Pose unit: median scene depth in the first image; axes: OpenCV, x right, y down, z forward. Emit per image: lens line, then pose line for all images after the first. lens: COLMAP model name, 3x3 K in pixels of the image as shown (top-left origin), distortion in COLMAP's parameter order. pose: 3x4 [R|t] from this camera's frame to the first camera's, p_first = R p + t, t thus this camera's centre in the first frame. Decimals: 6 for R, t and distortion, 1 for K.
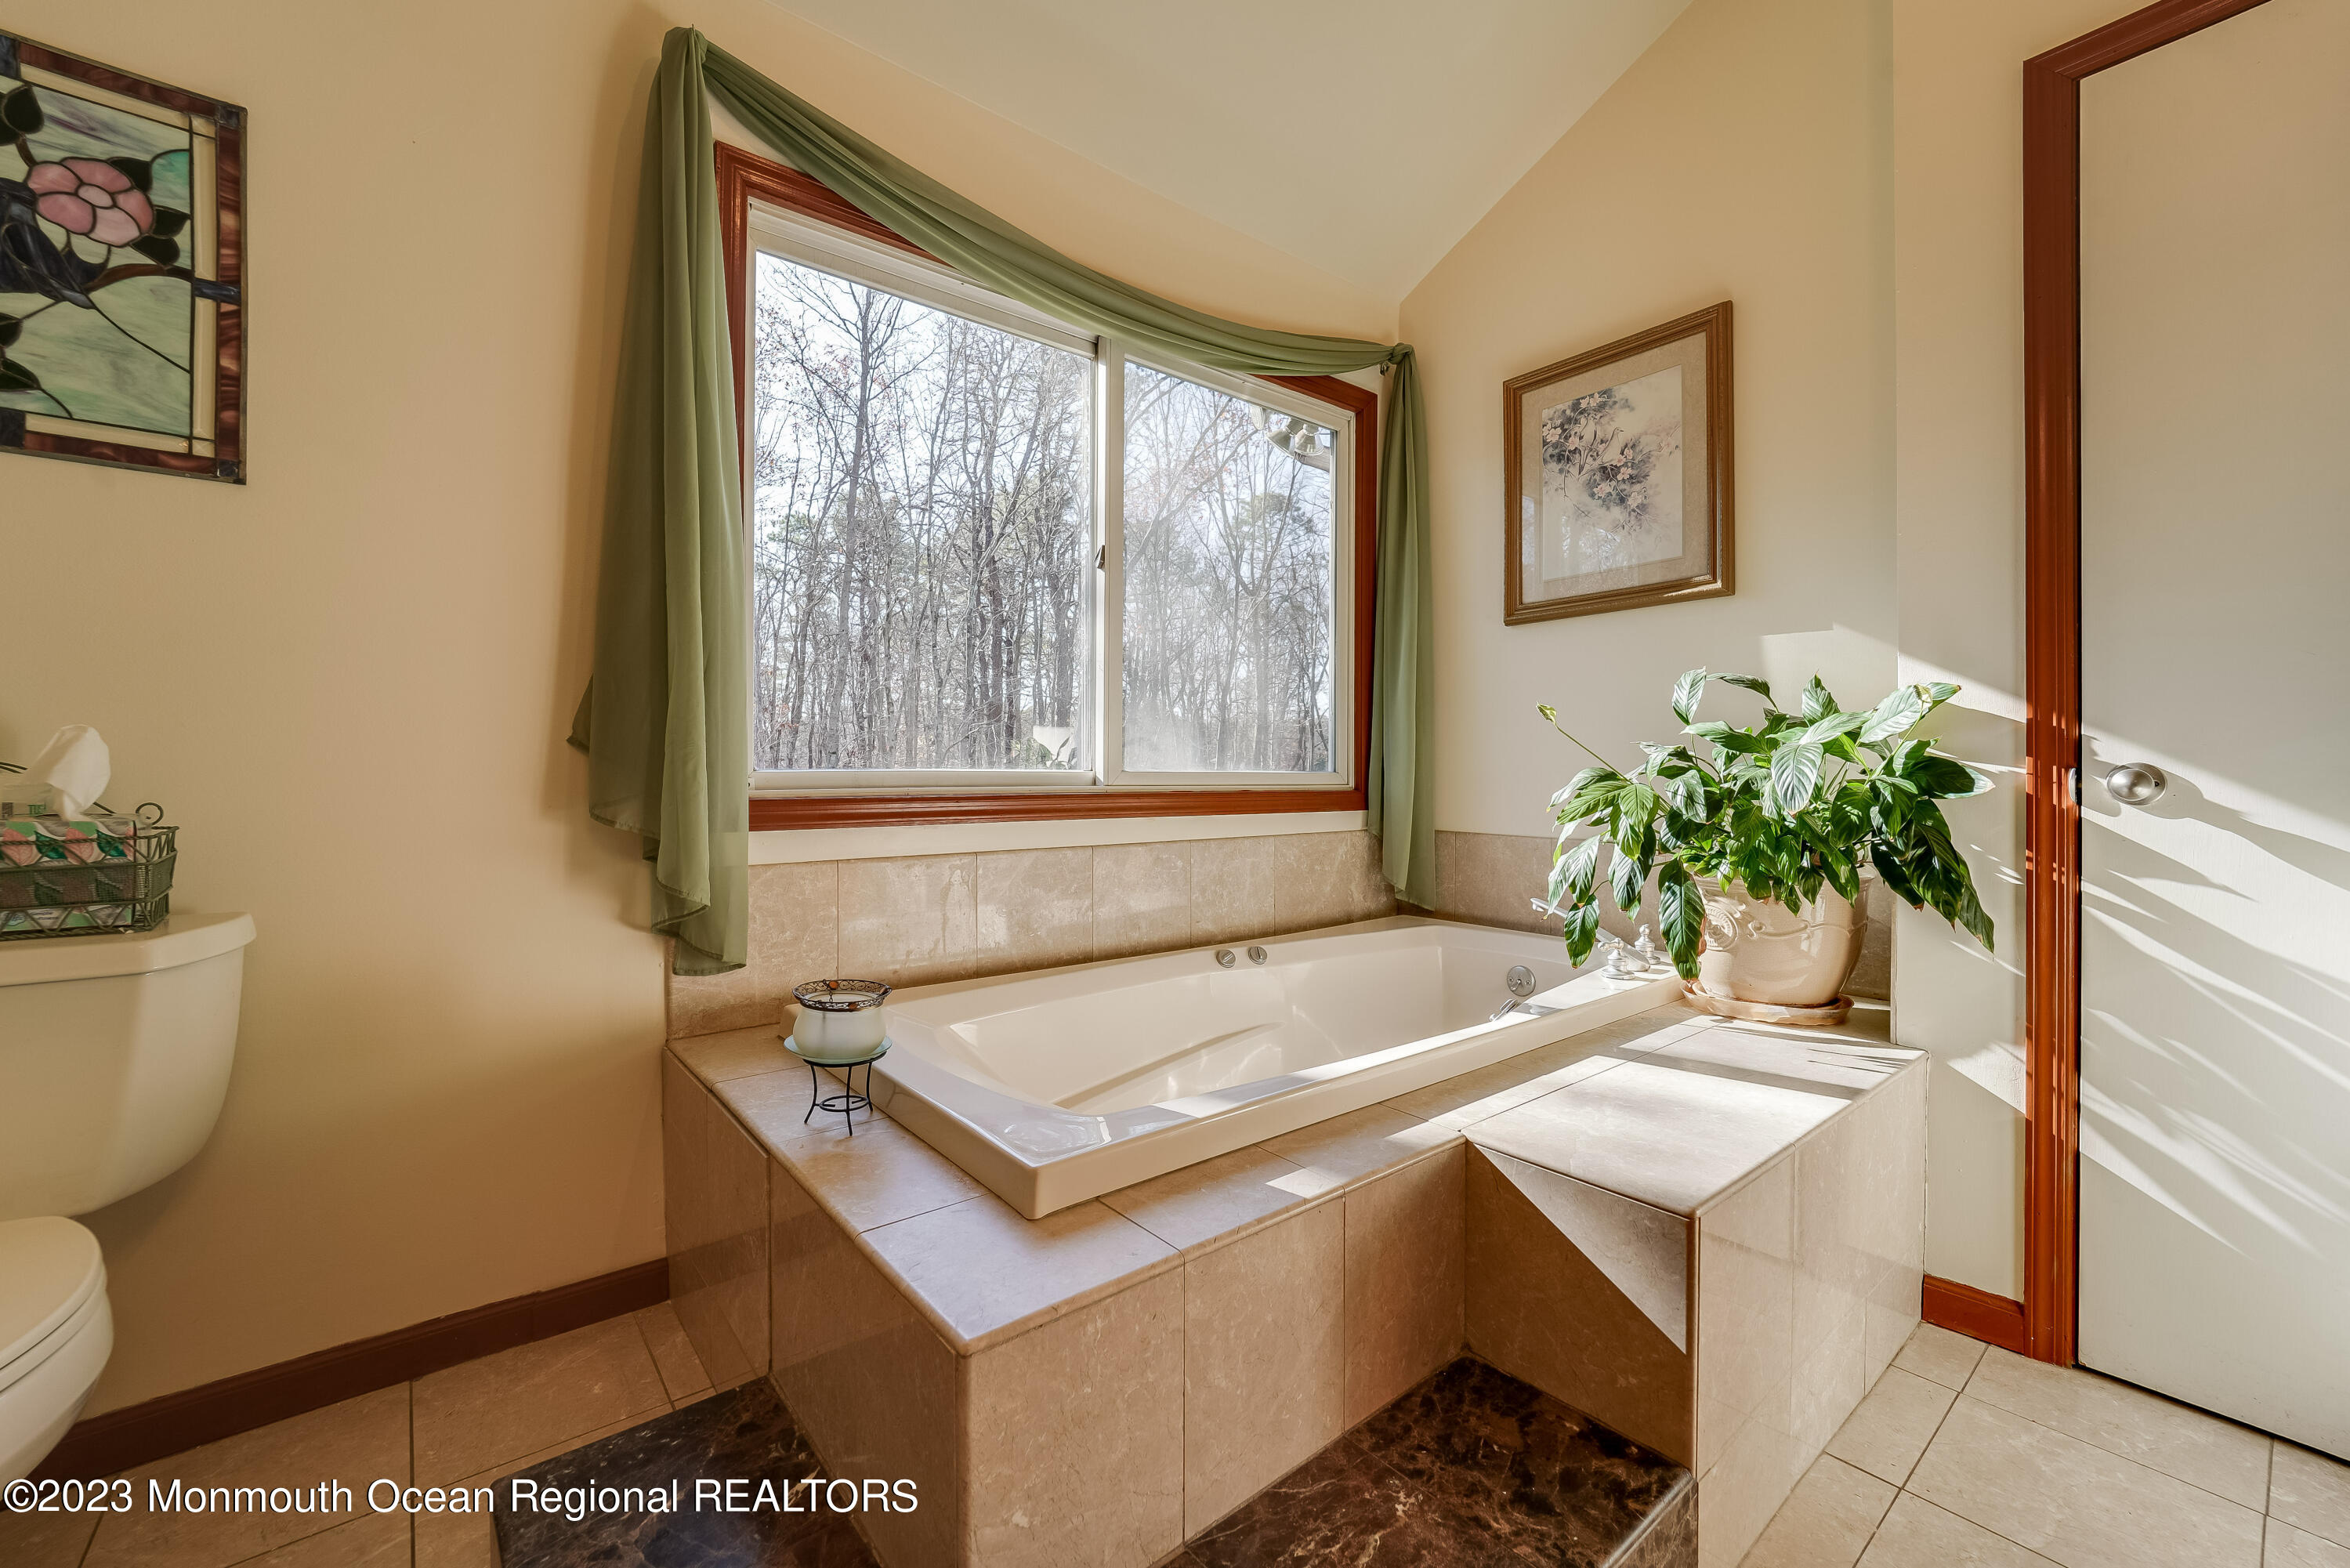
lens RADIAL K [[937.9, 0, 1187.0], [0, 937.9, 787.9], [0, 0, 1]] dist [-0.001191, -0.000810]
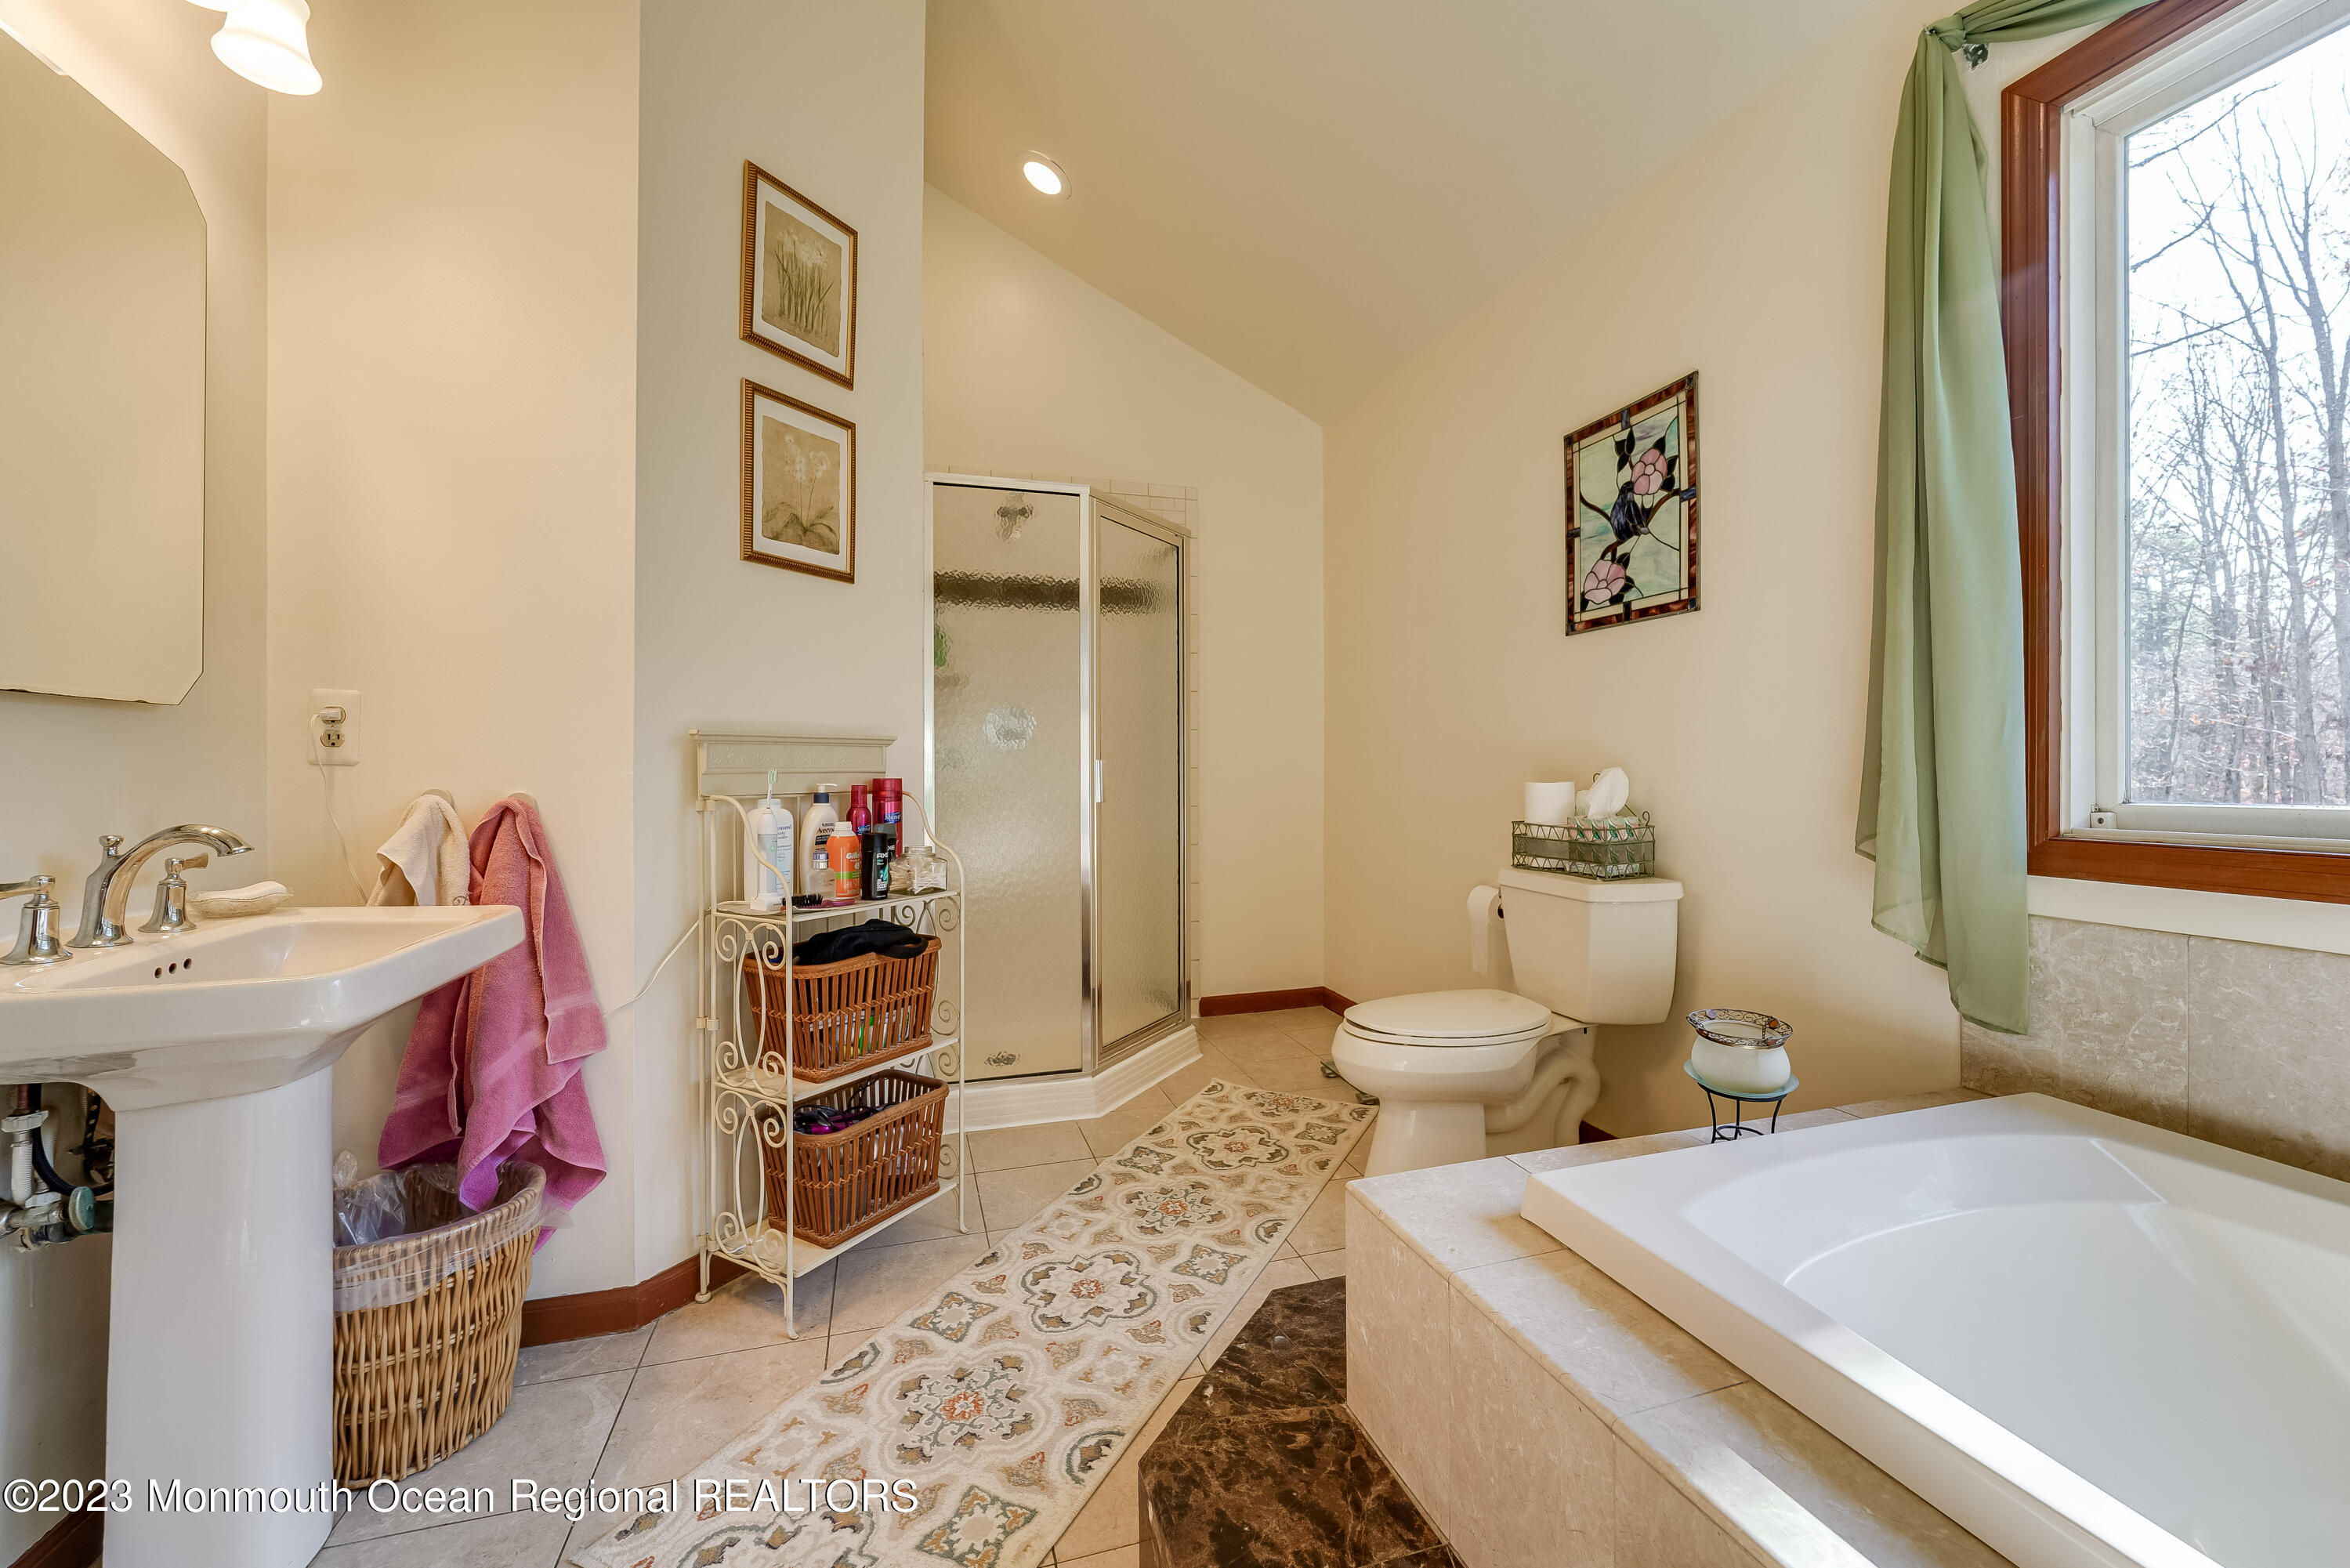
lens RADIAL K [[937.9, 0, 1187.0], [0, 937.9, 787.9], [0, 0, 1]] dist [-0.001191, -0.000810]
pose [[-0.372409, 0.019591, -0.927862, 0.791292], [-0.012532, 0.999580, 0.026135, -0.058759], [0.927984, 0.021361, -0.372007, 0.816024]]
